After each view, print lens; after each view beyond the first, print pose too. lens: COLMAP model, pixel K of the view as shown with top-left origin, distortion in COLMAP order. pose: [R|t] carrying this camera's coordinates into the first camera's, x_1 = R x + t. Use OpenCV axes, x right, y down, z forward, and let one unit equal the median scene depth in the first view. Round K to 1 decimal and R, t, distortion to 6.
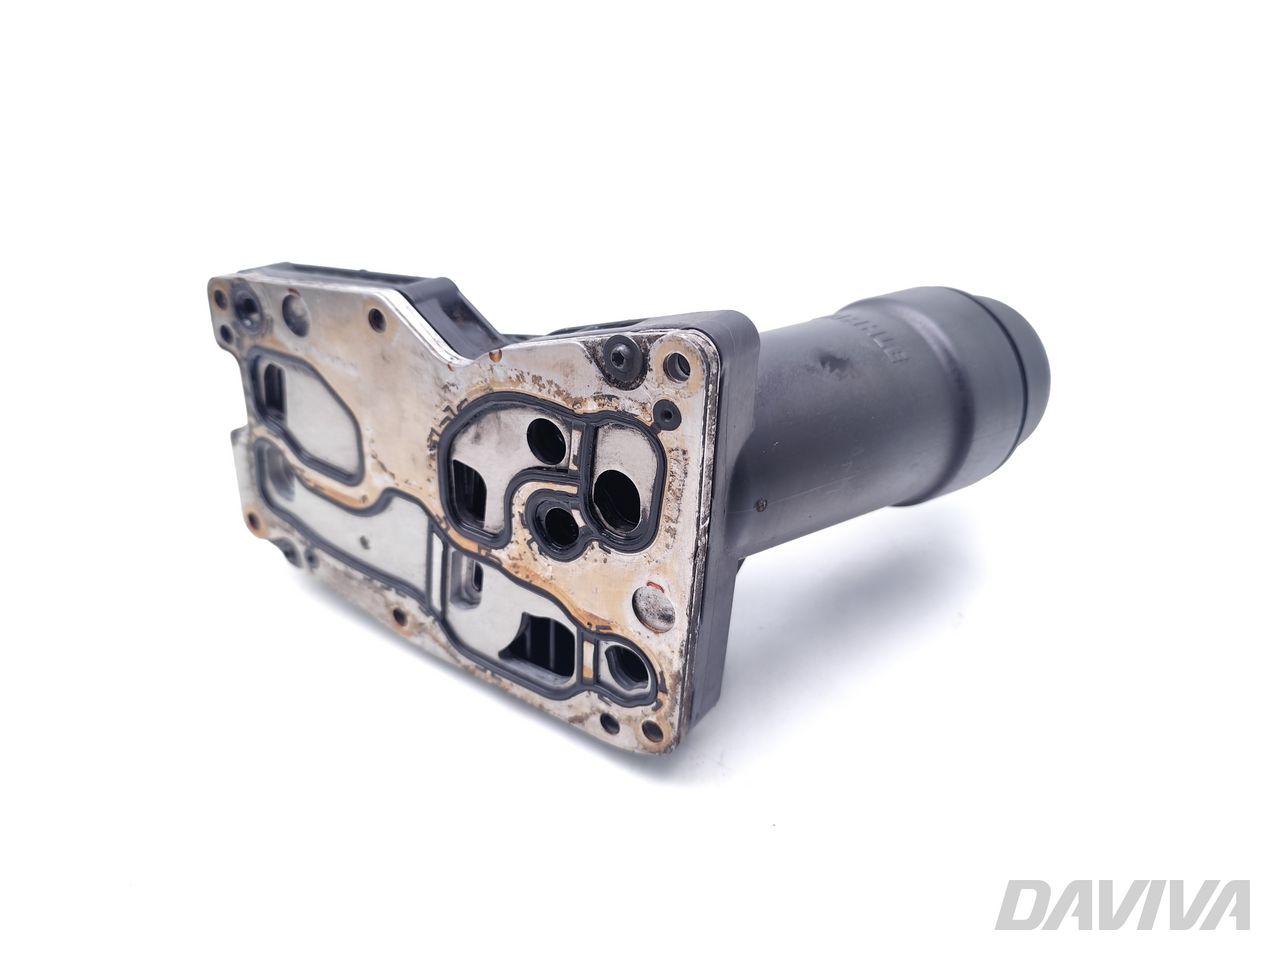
lens RADIAL K [[903.2, 0, 638.8], [0, 903.2, 478.9], [0, 0, 1]] dist [0.086789, -0.001142]
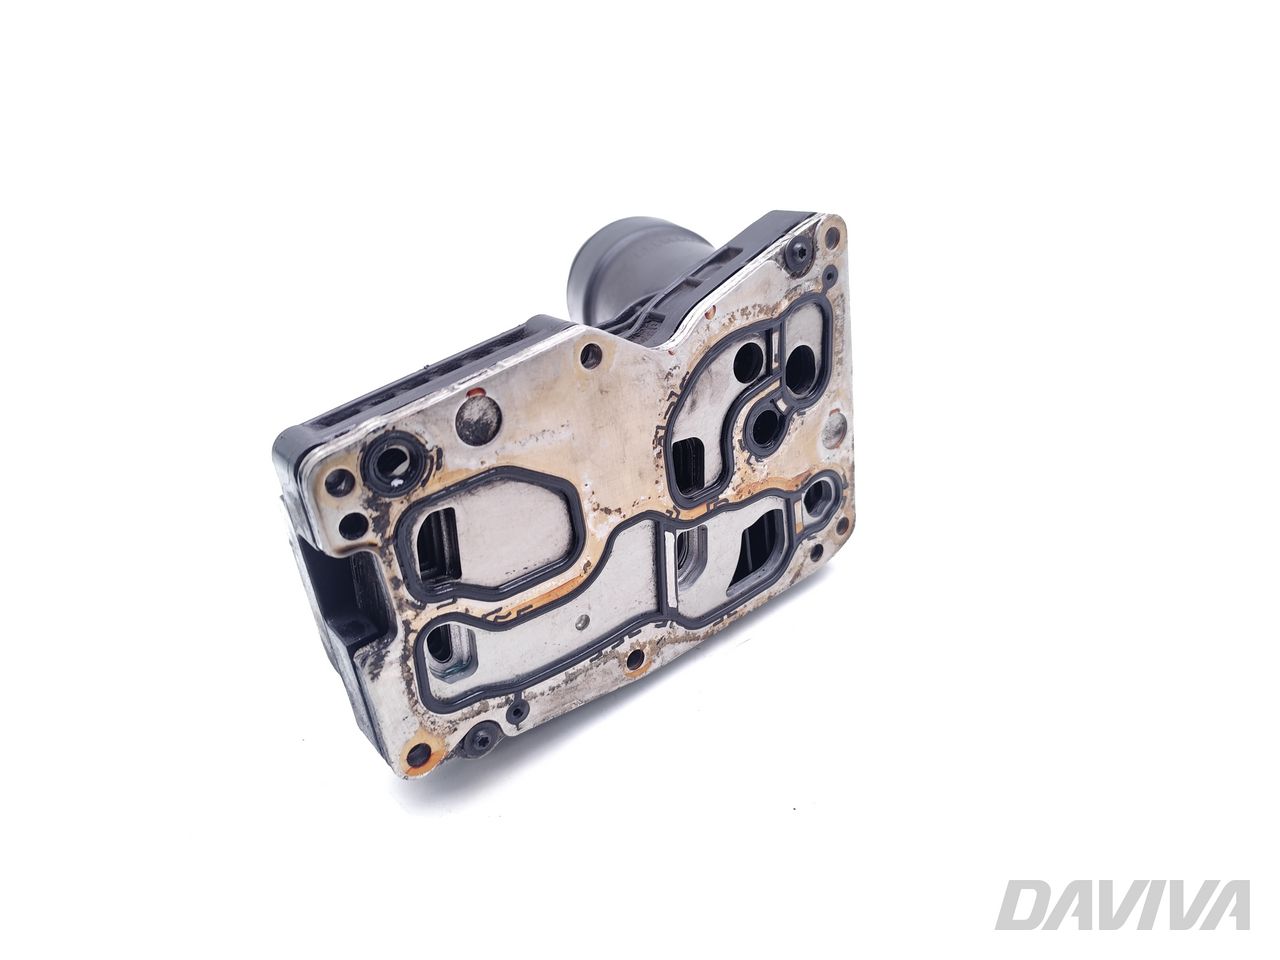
lens RADIAL K [[903.2, 0, 638.8], [0, 903.2, 478.9], [0, 0, 1]] dist [0.086789, -0.001142]
pose [[0.301801, -0.498954, 0.812379, -1.119102], [0.546806, 0.788618, 0.281220, -0.314740], [-0.780973, 0.359342, 0.510837, 0.523068]]
